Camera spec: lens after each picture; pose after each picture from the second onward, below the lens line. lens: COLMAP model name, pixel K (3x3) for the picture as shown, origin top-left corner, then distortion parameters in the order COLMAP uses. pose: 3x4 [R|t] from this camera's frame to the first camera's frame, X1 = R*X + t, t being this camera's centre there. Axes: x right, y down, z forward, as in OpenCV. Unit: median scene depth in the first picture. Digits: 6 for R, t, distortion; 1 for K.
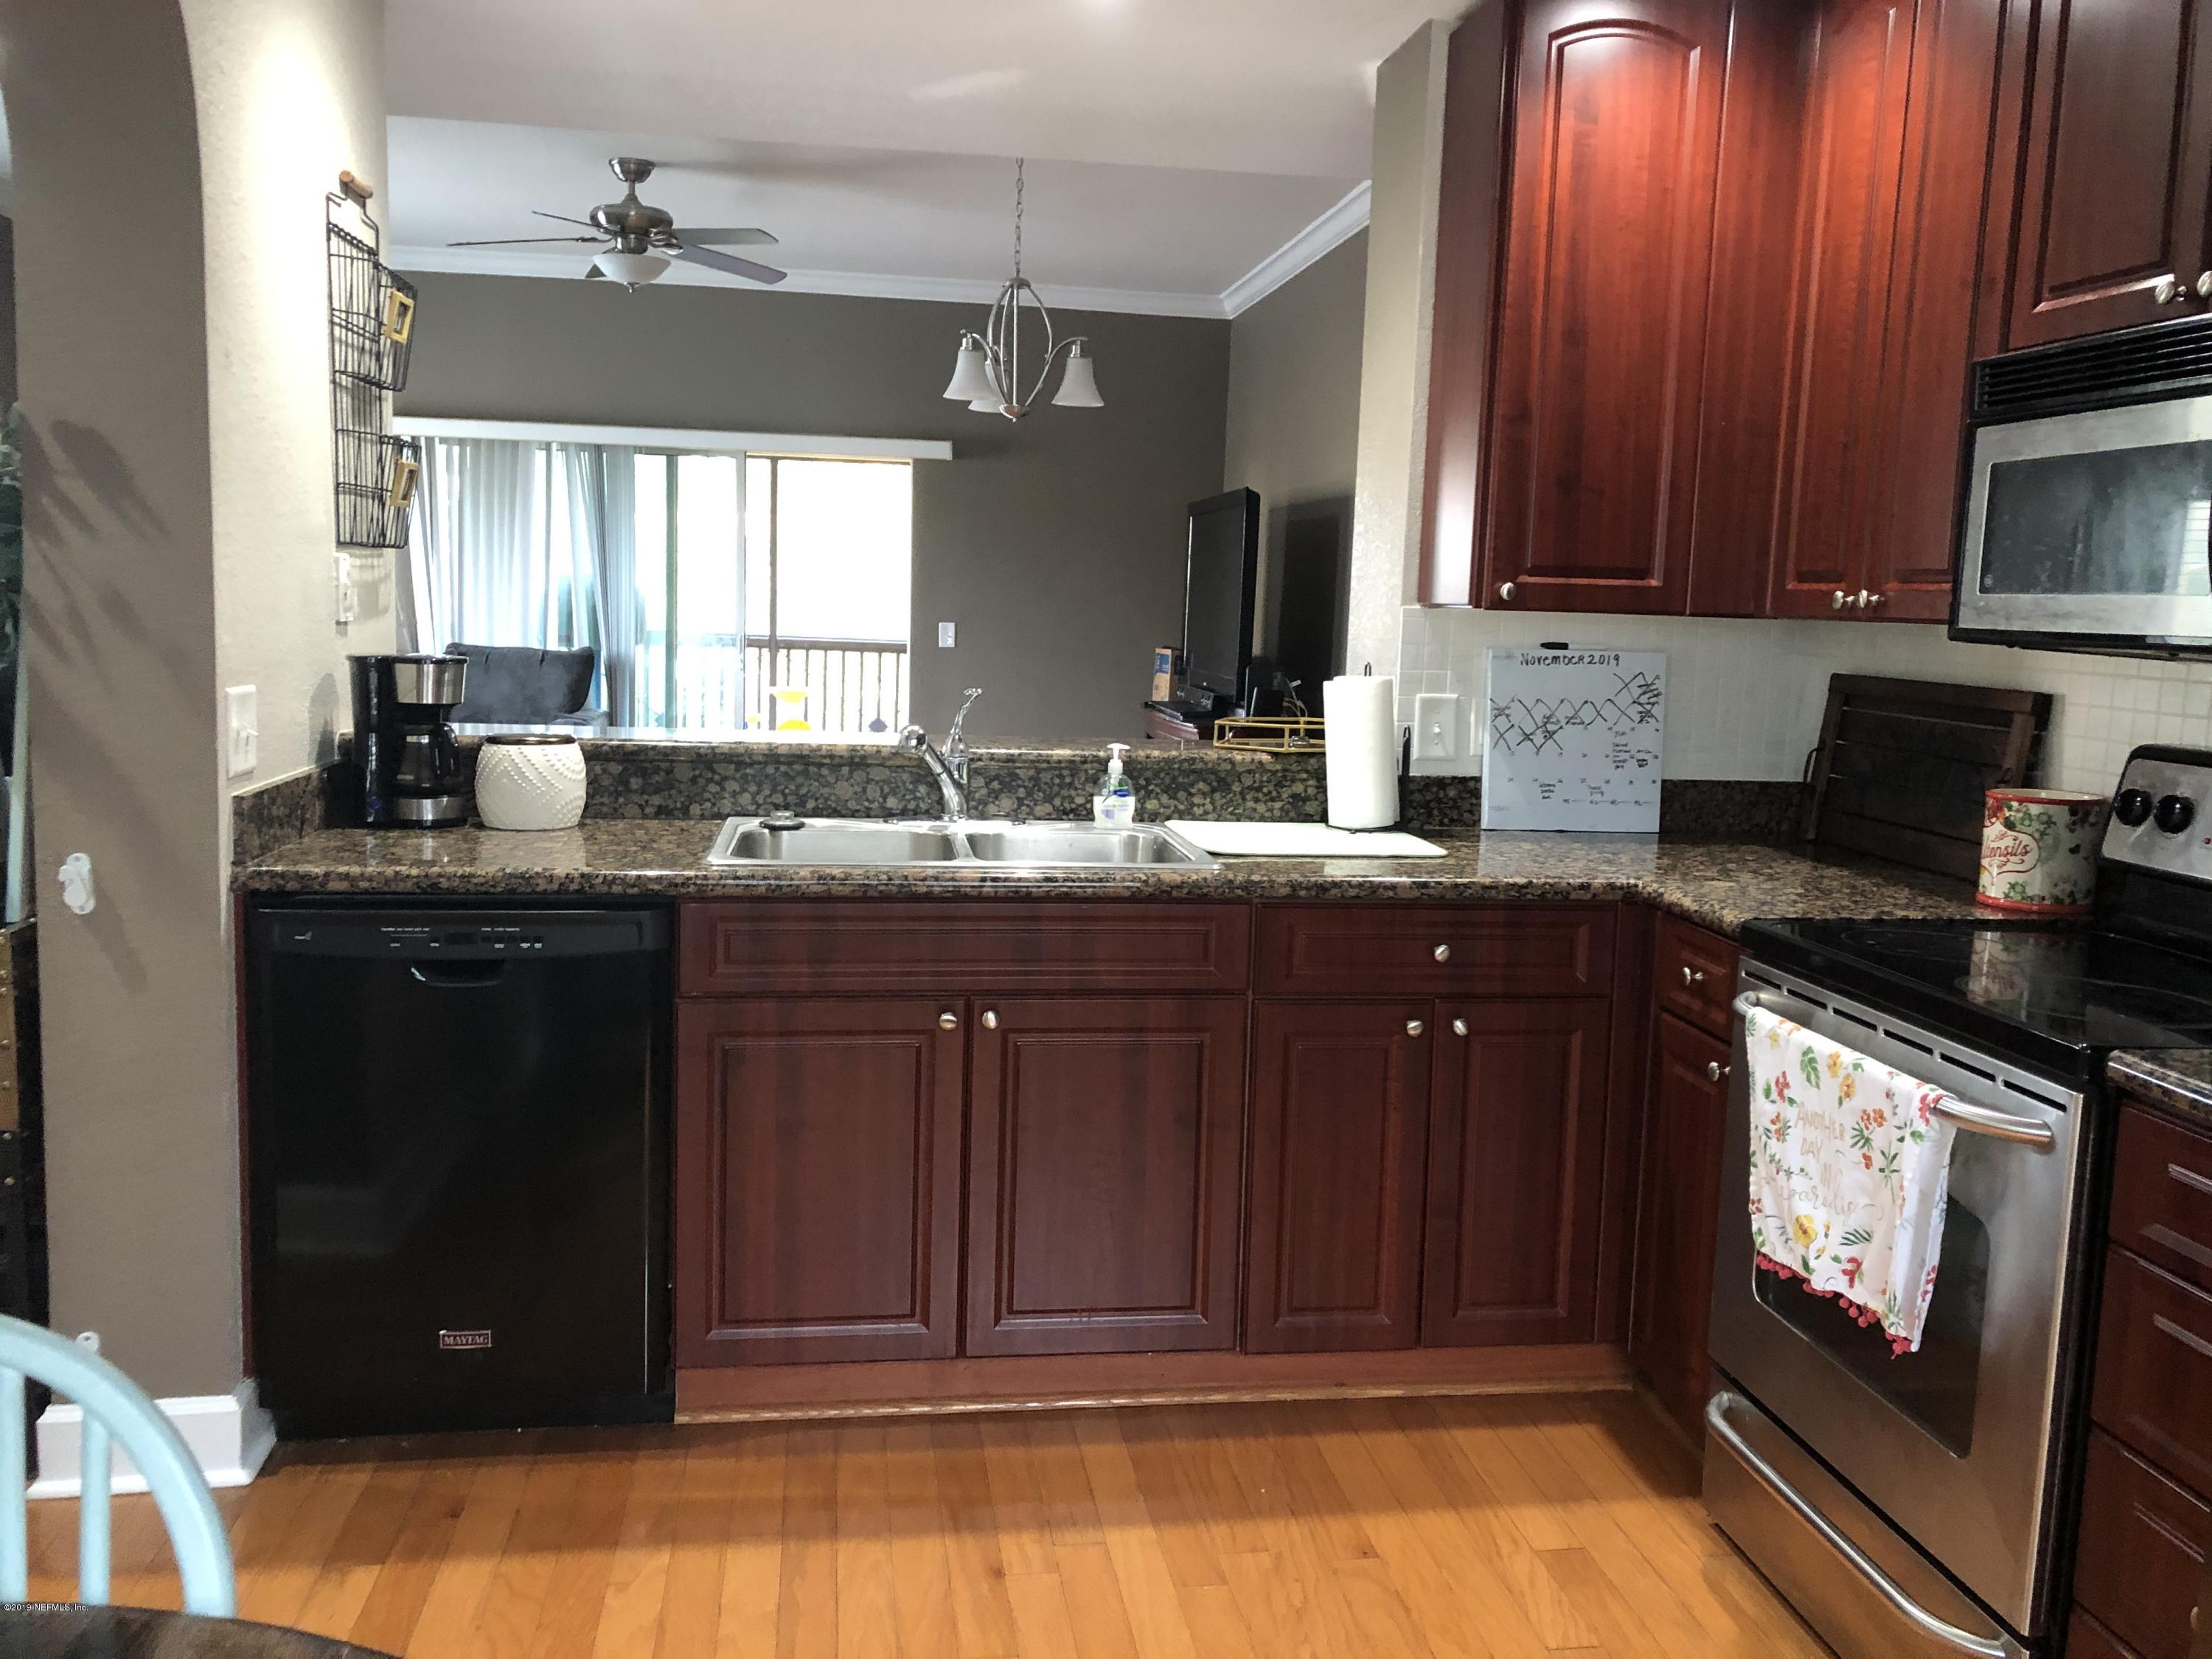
lens RADIAL K [[1795.2, 0, 1129.8], [0, 1795.2, 815.7], [0, 0, 1]] dist [0.038322, -0.050023]
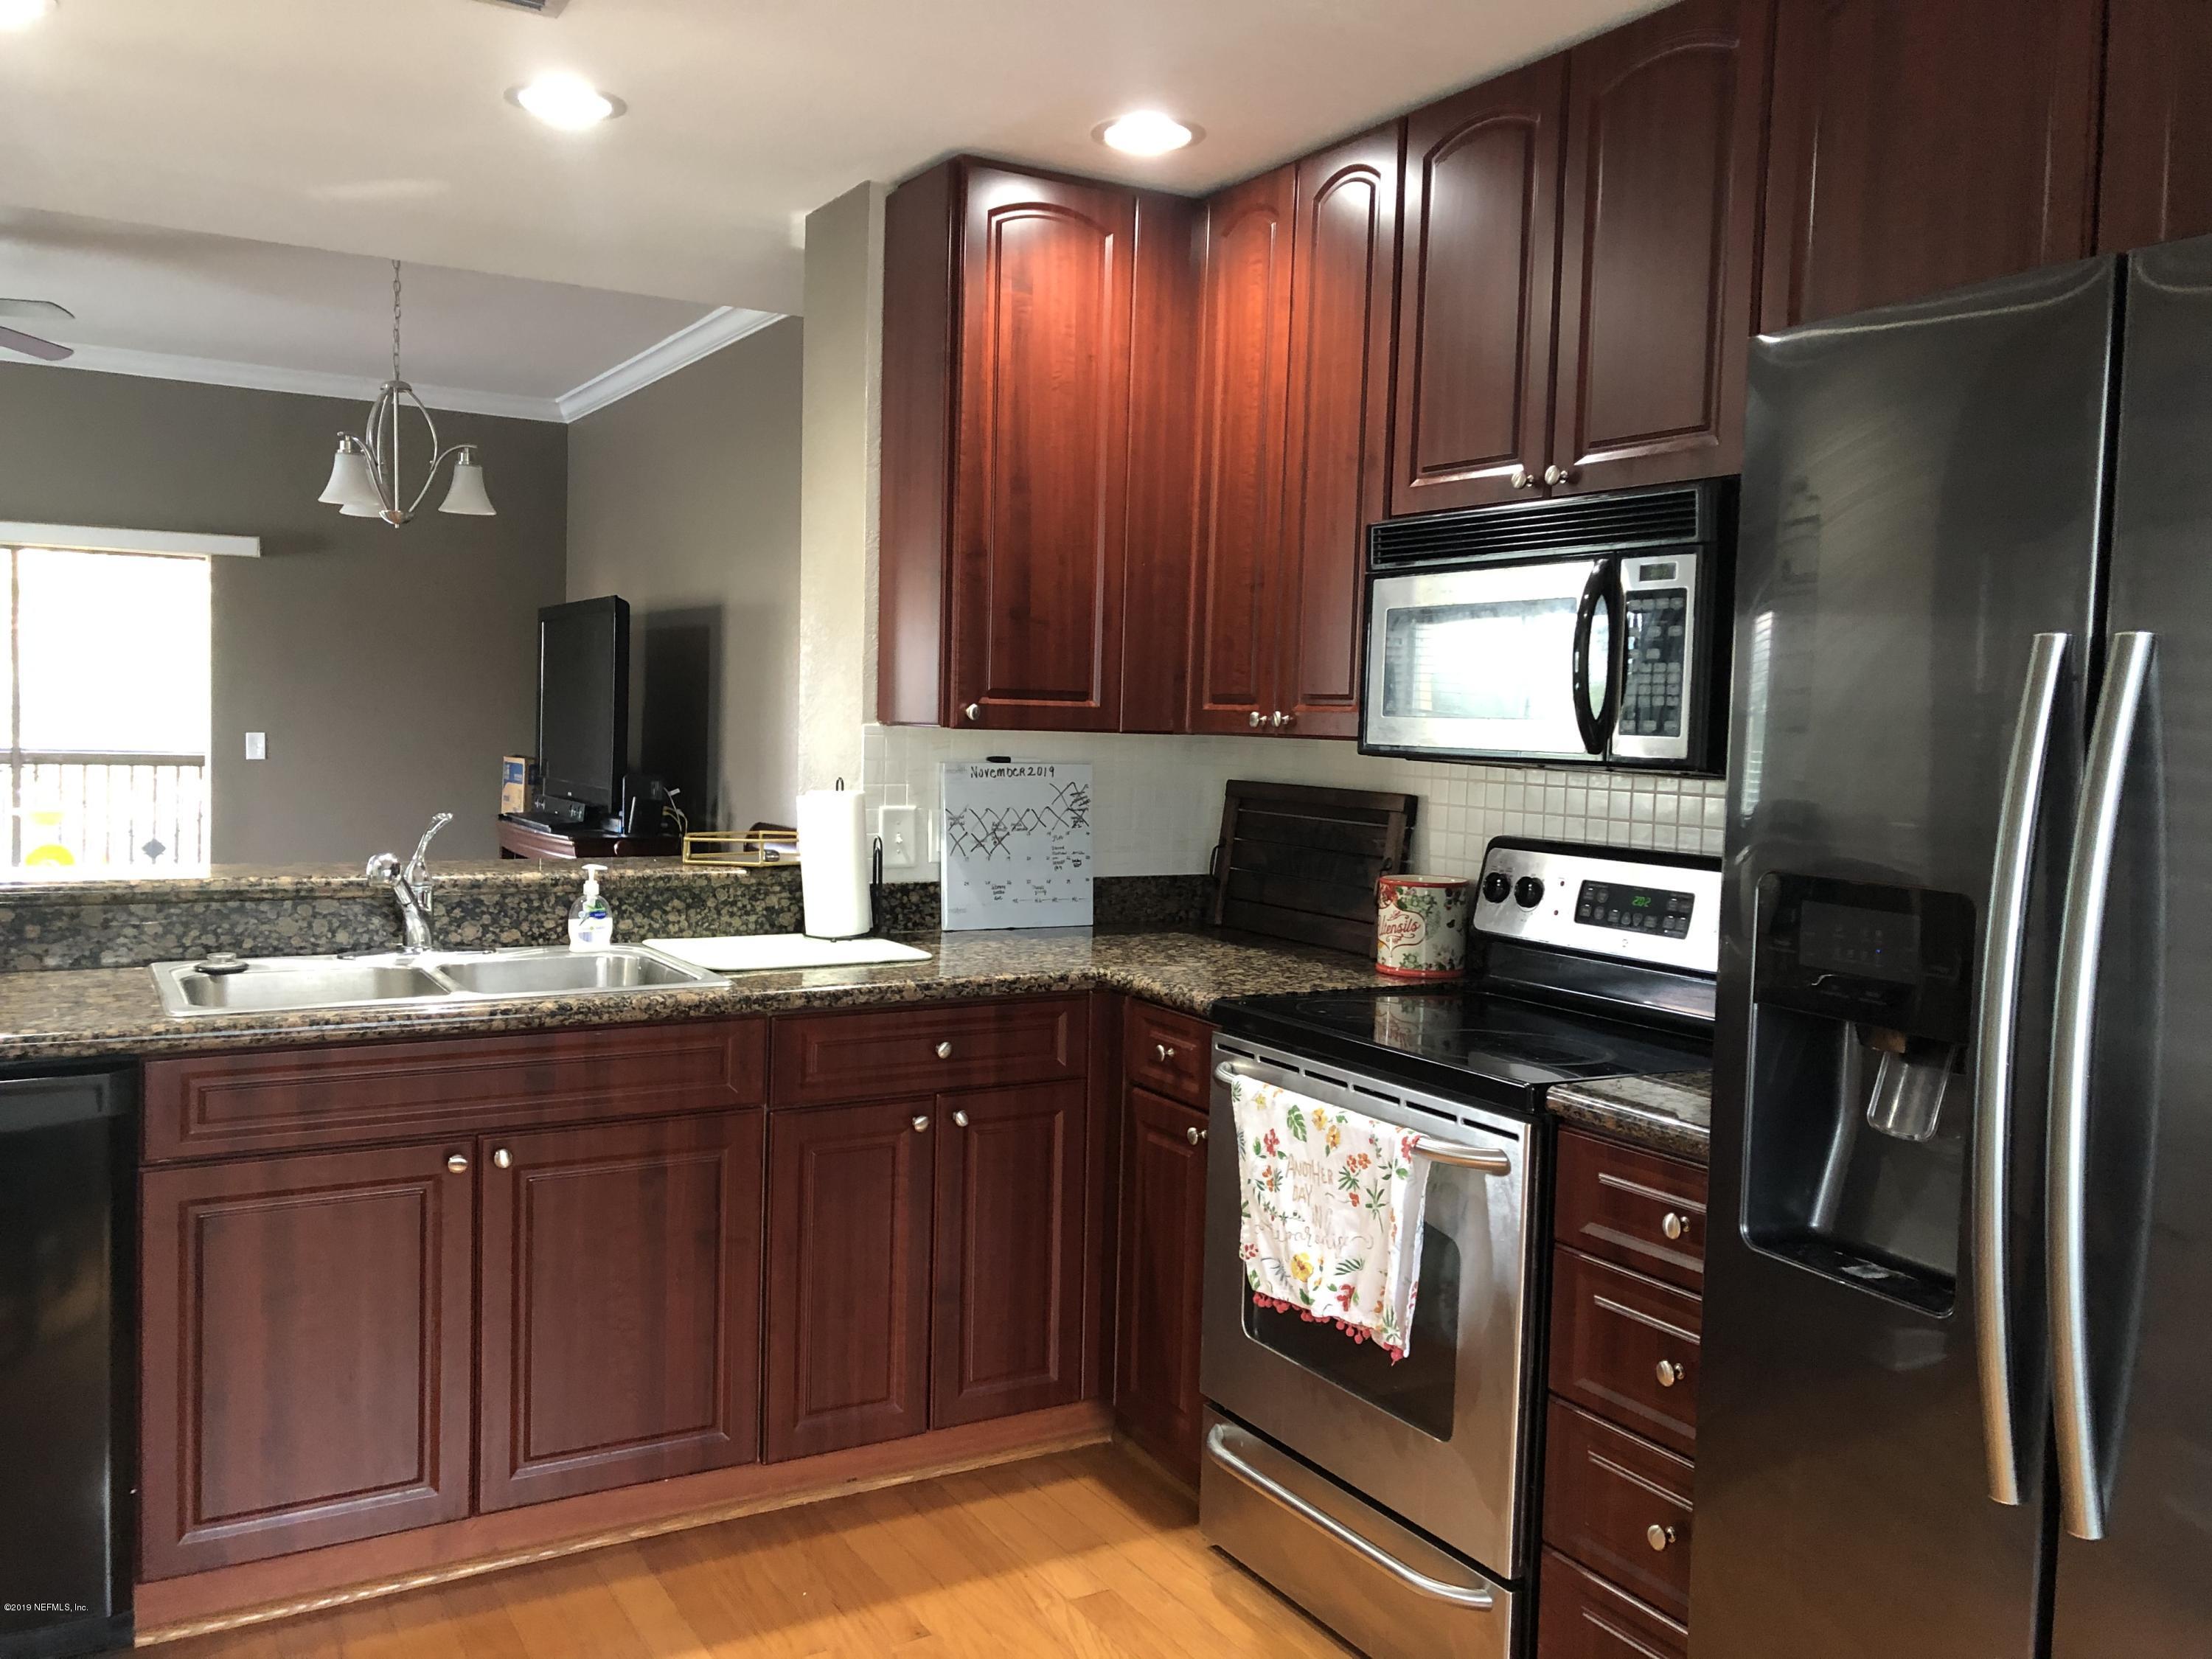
lens RADIAL K [[1795.2, 0, 1115.5], [0, 1795.2, 821.6], [0, 0, 1]] dist [0.038322, -0.050023]
pose [[0.926391, -0.029740, 0.375386, -0.127658], [0.048587, 0.997984, -0.040839, -0.010826], [-0.373415, 0.056072, 0.925968, -0.032960]]
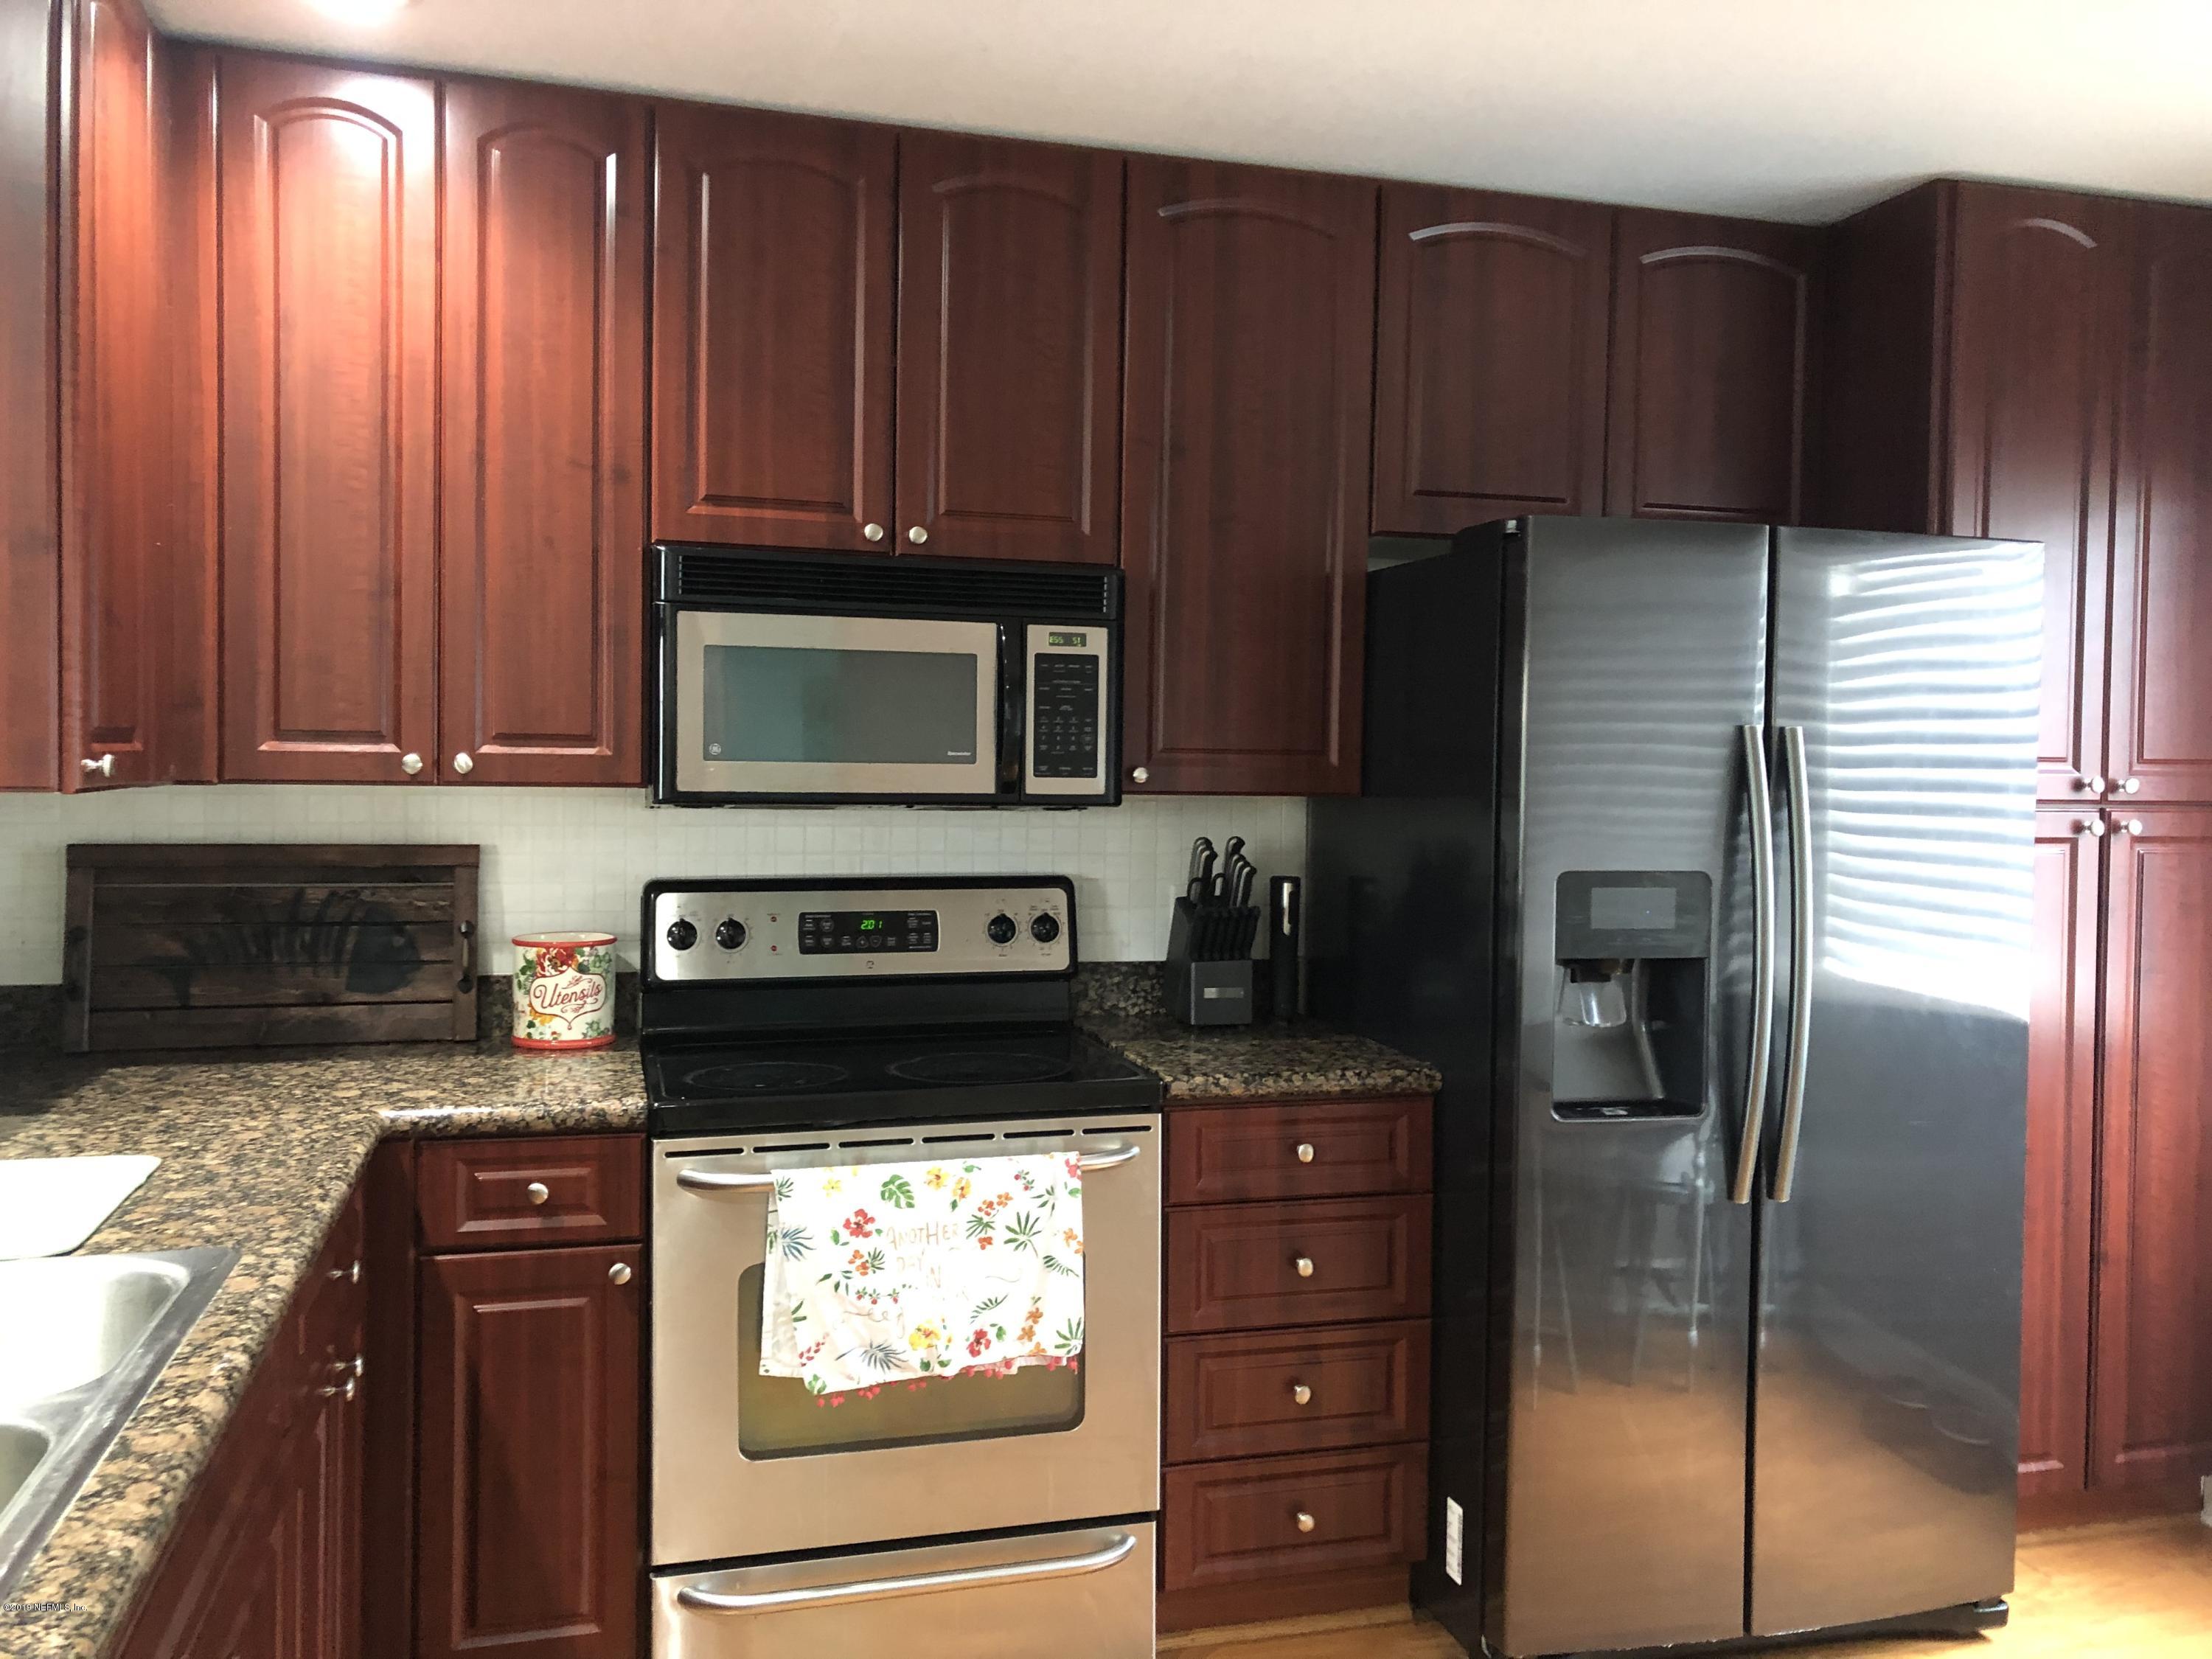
lens RADIAL K [[1795.2, 0, 1161.0], [0, 1795.2, 787.5], [0, 0, 1]] dist [0.038322, -0.050023]
pose [[-0.153164, -0.057233, 0.986542, -0.581542], [0.098017, 0.992519, 0.072797, -0.138907], [-0.983328, 0.107847, -0.146408, 0.772528]]
